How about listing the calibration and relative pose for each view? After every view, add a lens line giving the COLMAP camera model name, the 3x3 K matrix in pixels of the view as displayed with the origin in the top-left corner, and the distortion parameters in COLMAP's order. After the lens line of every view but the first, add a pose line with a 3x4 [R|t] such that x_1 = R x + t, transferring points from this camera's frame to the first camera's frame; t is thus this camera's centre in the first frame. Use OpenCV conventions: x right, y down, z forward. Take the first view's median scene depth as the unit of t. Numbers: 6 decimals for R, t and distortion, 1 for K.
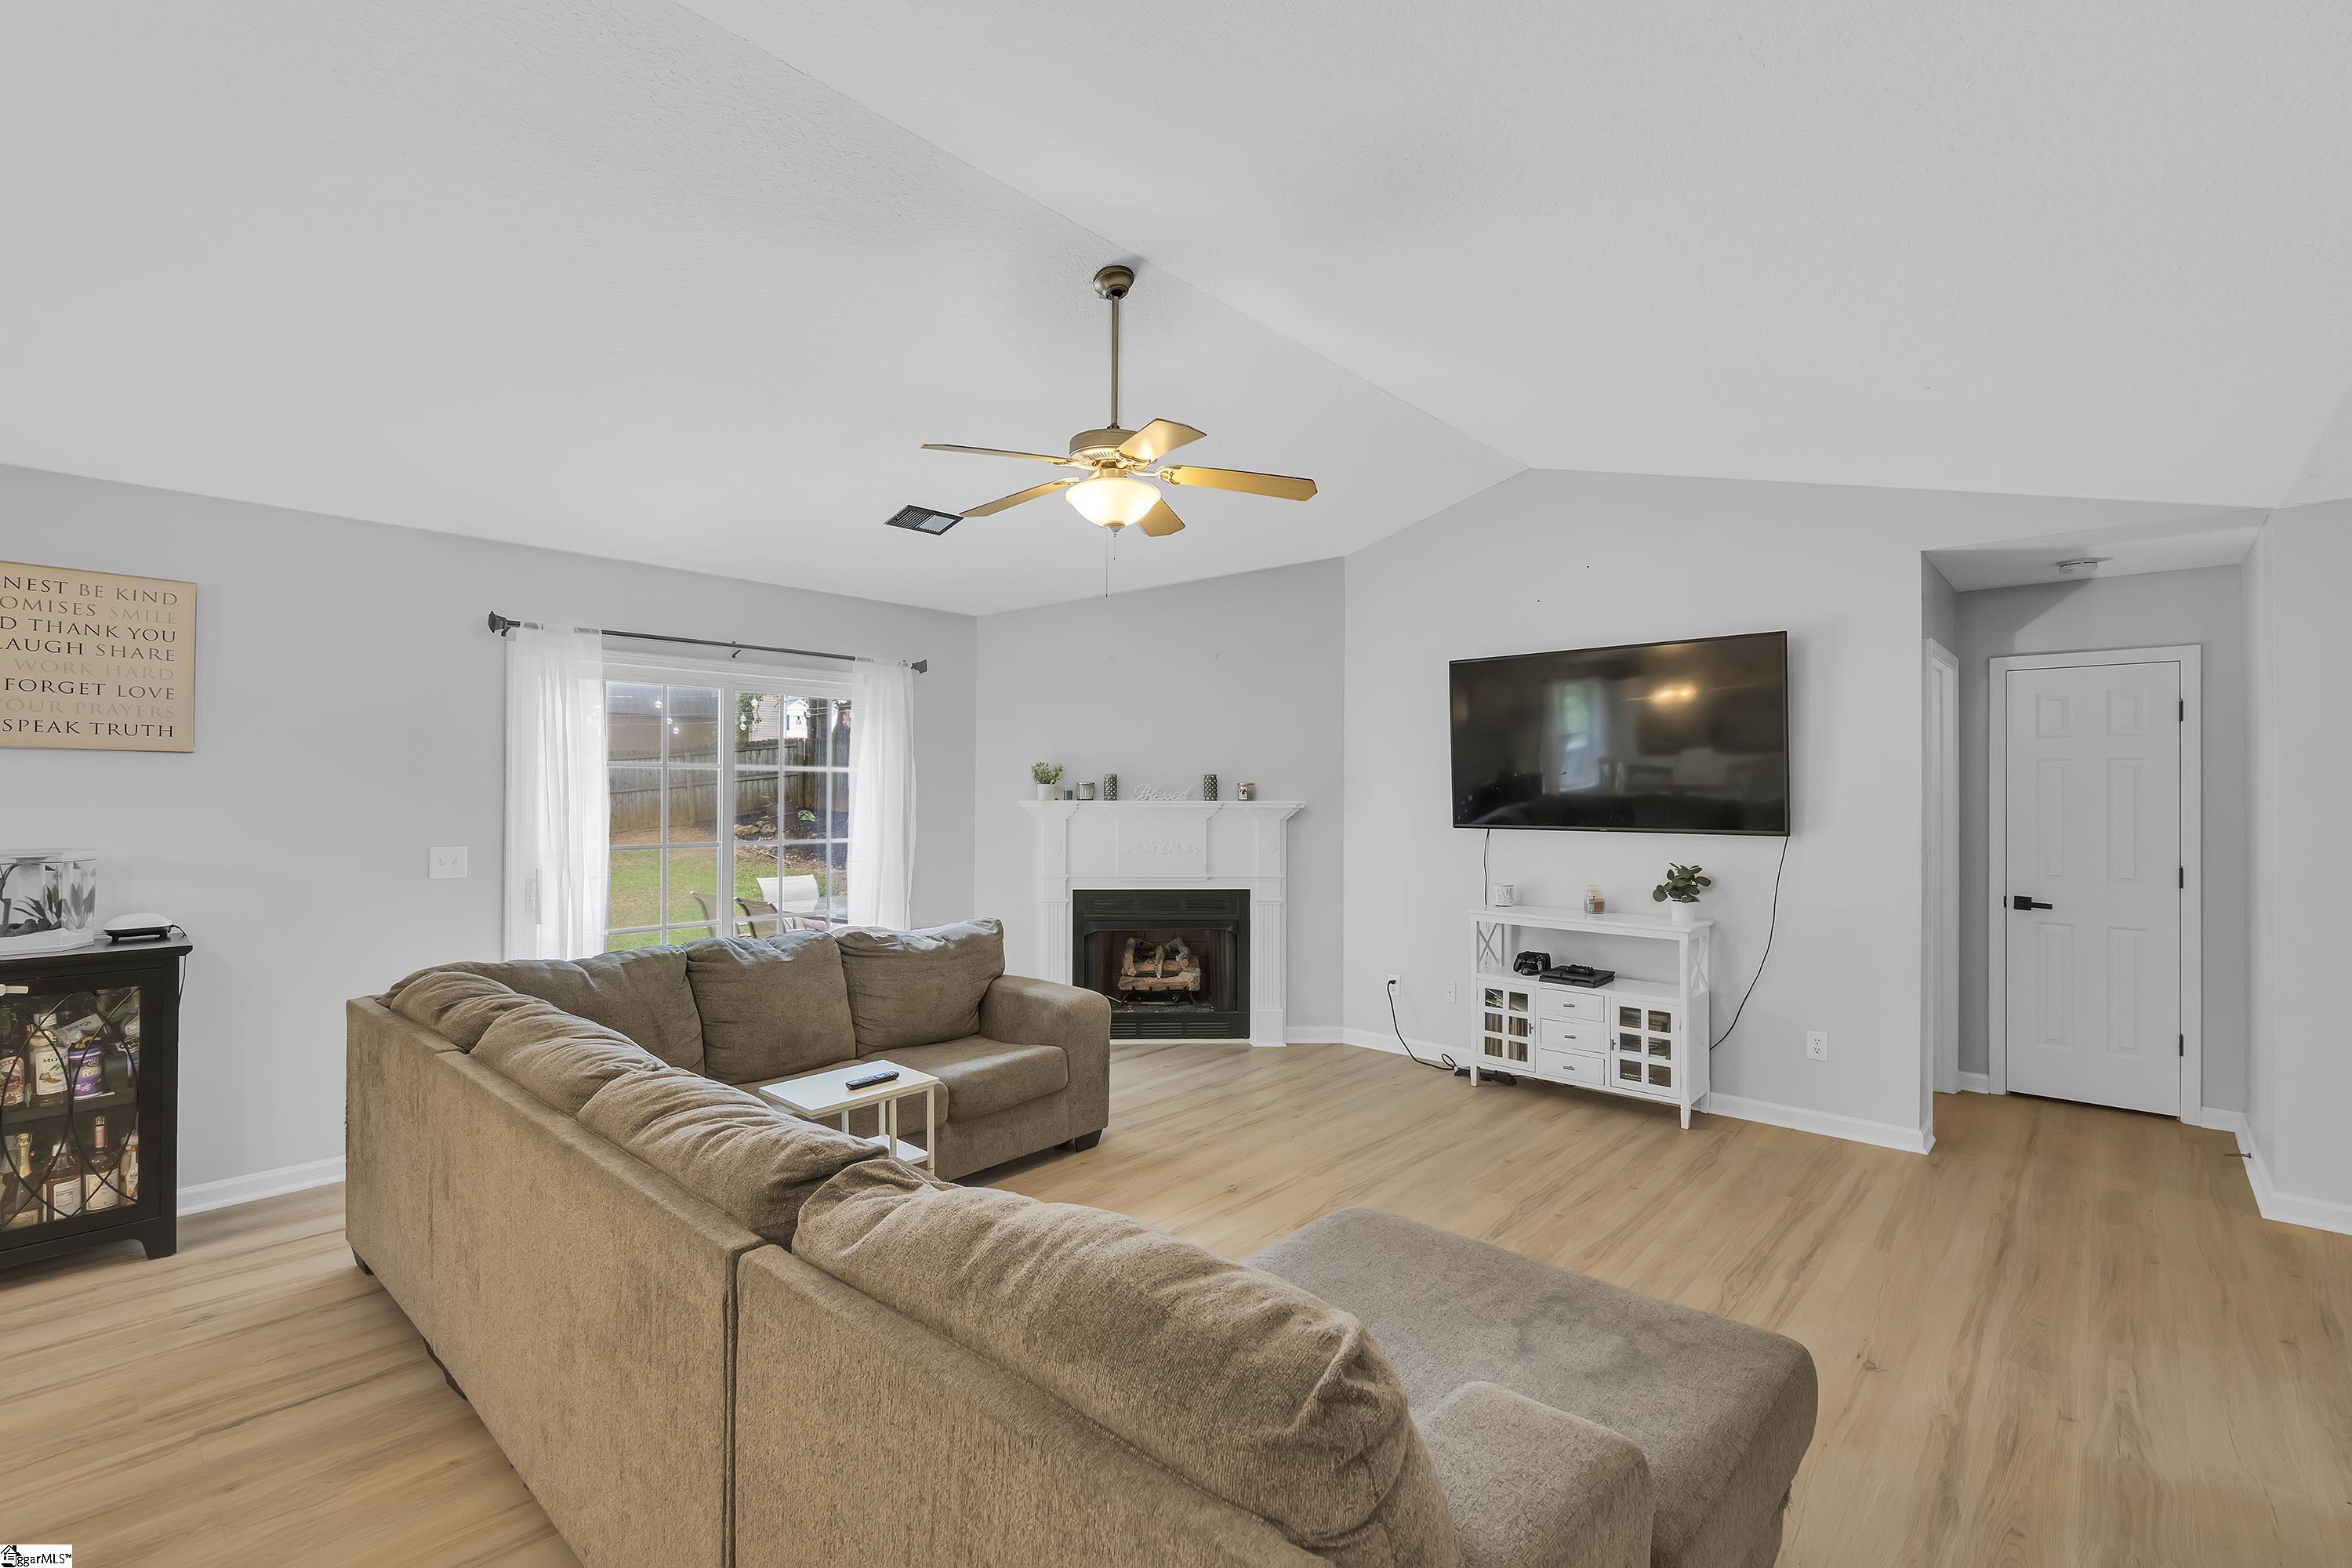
lens RADIAL K [[1065.9, 0, 1176.0], [0, 1065.9, 784.0], [0, 0, 1]] dist [-0.003819, 0.000621]
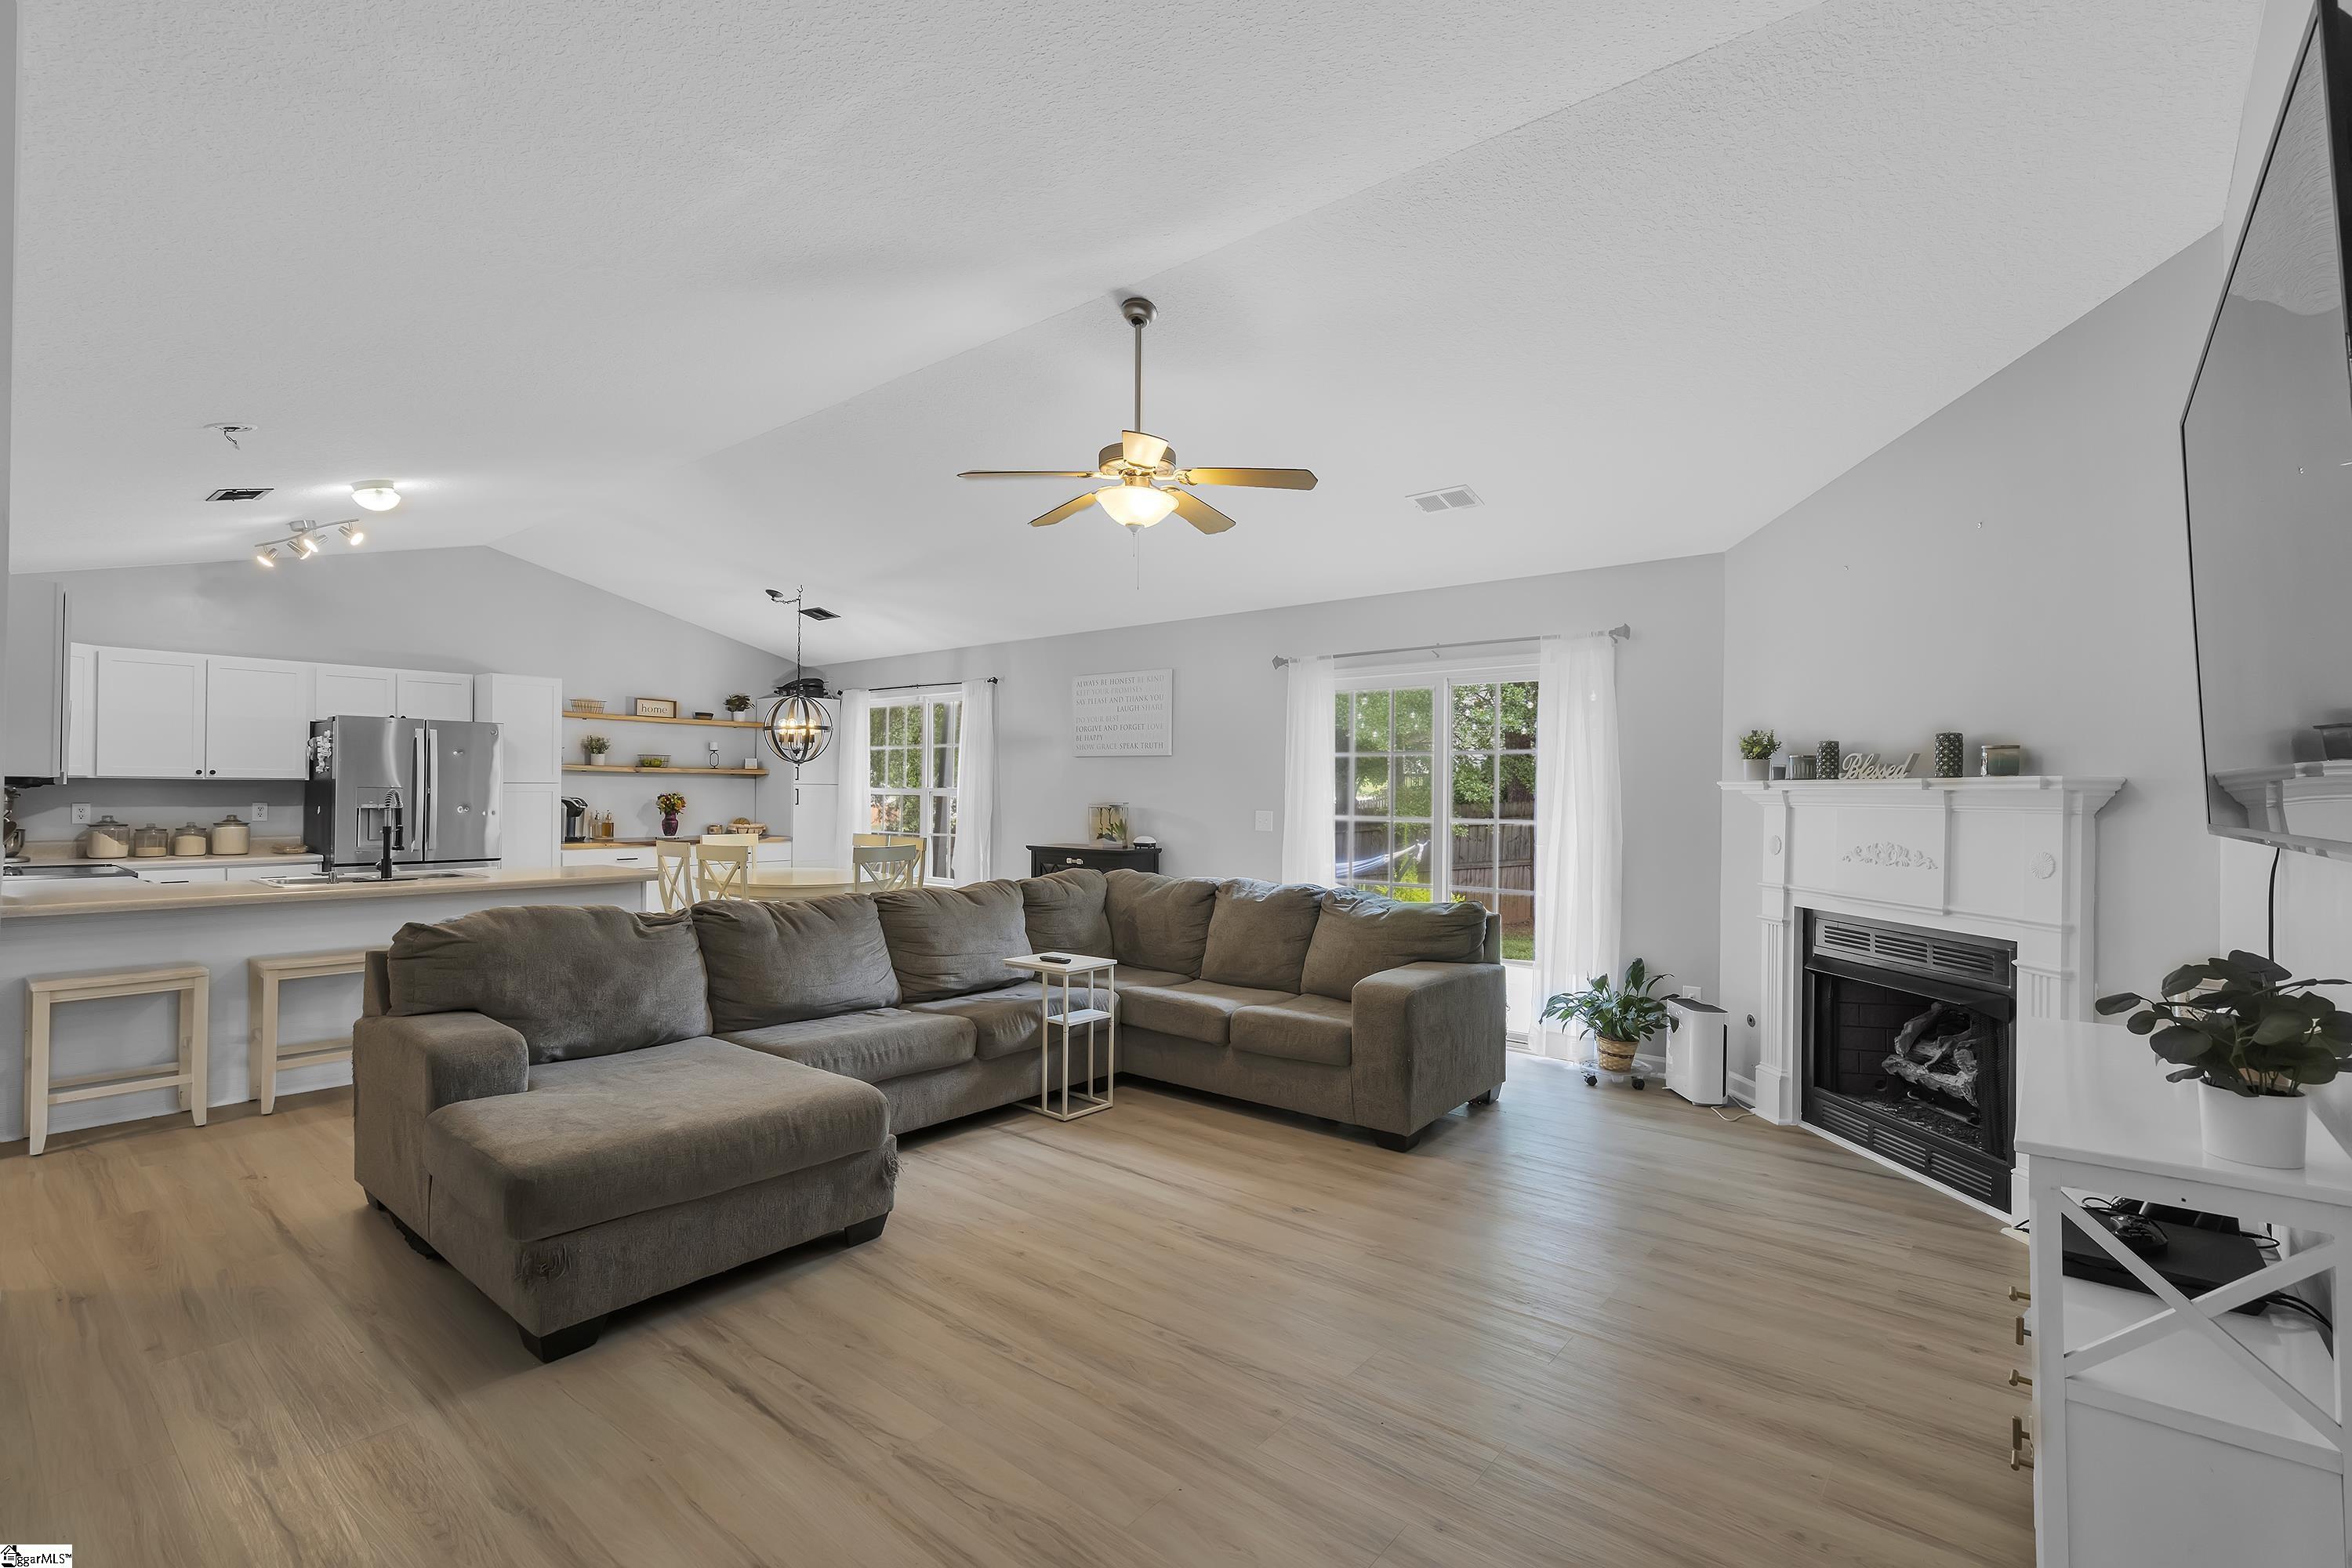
lens RADIAL K [[1065.9, 0, 1176.0], [0, 1065.9, 784.0], [0, 0, 1]] dist [-0.003819, 0.000621]
pose [[0.036465, -0.012454, -0.999257, 0.756886], [-0.006648, 0.999897, -0.012705, 0.036496], [0.999313, 0.007107, 0.036378, 0.708488]]
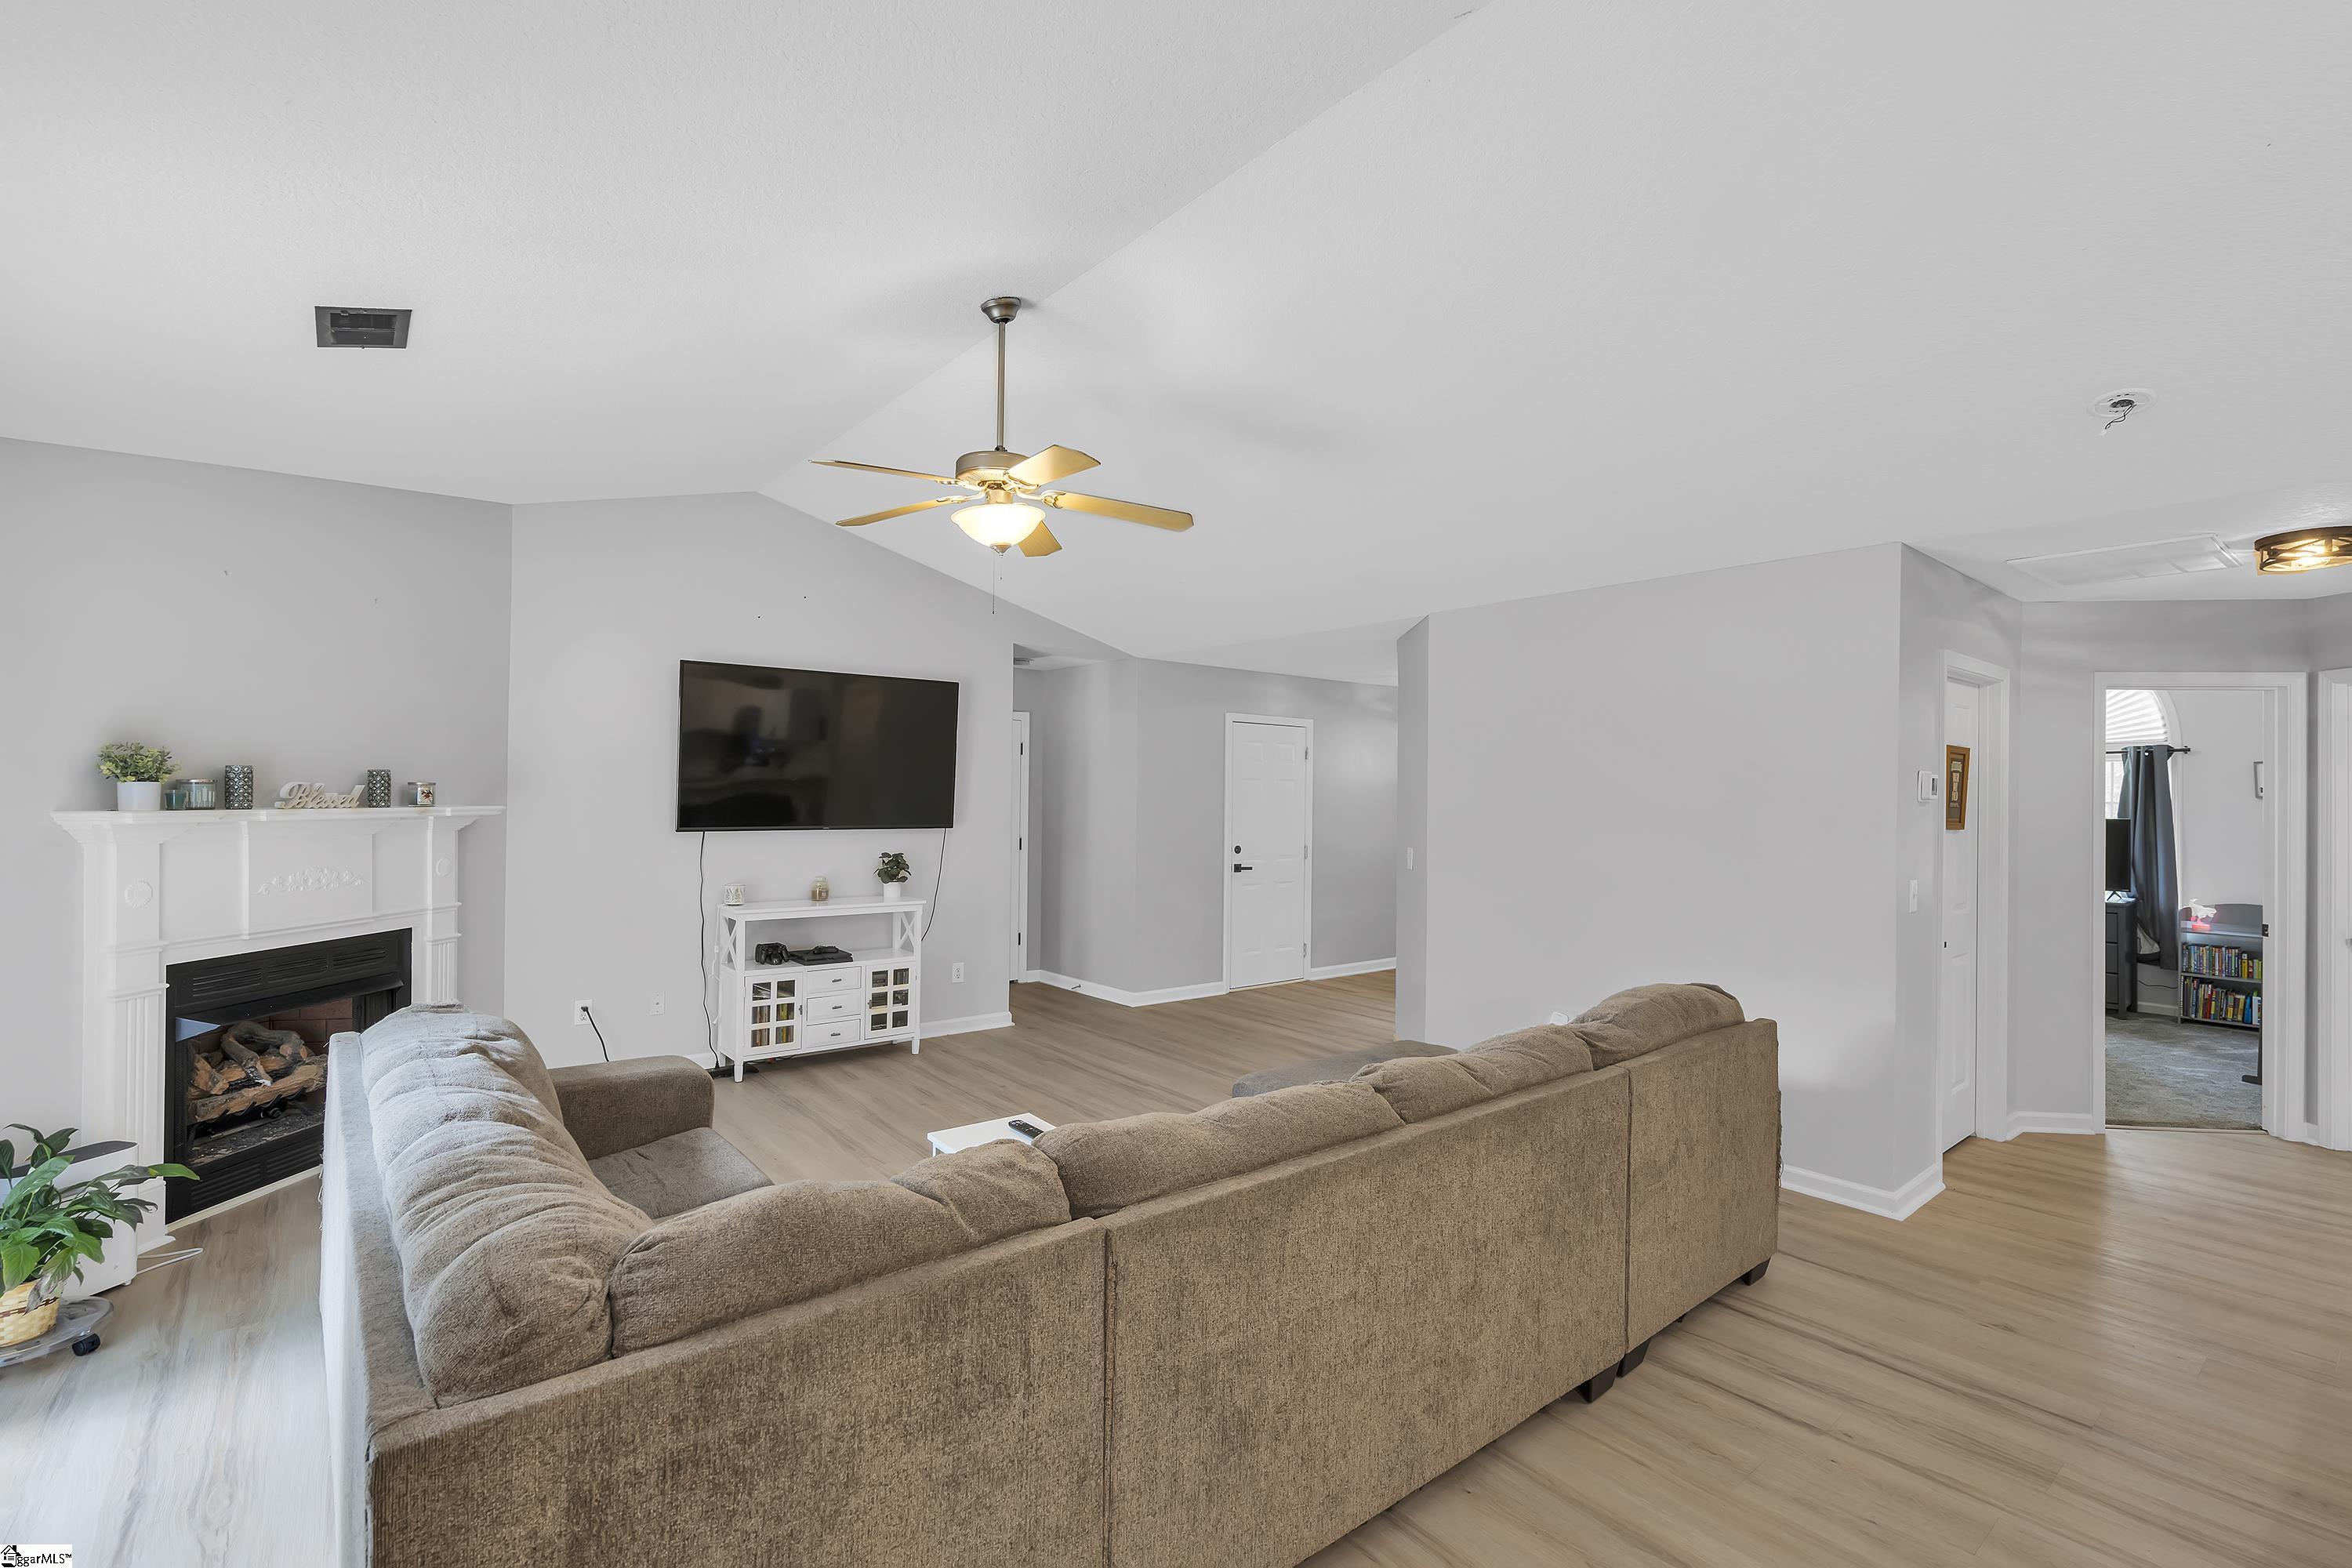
lens RADIAL K [[1065.9, 0, 1176.0], [0, 1065.9, 784.0], [0, 0, 1]] dist [-0.003819, 0.000621]
pose [[0.150970, 0.009197, 0.988496, -0.737737], [-0.013463, 0.999883, -0.007247, -0.001851], [-0.988447, -0.012214, 0.151076, 0.475461]]
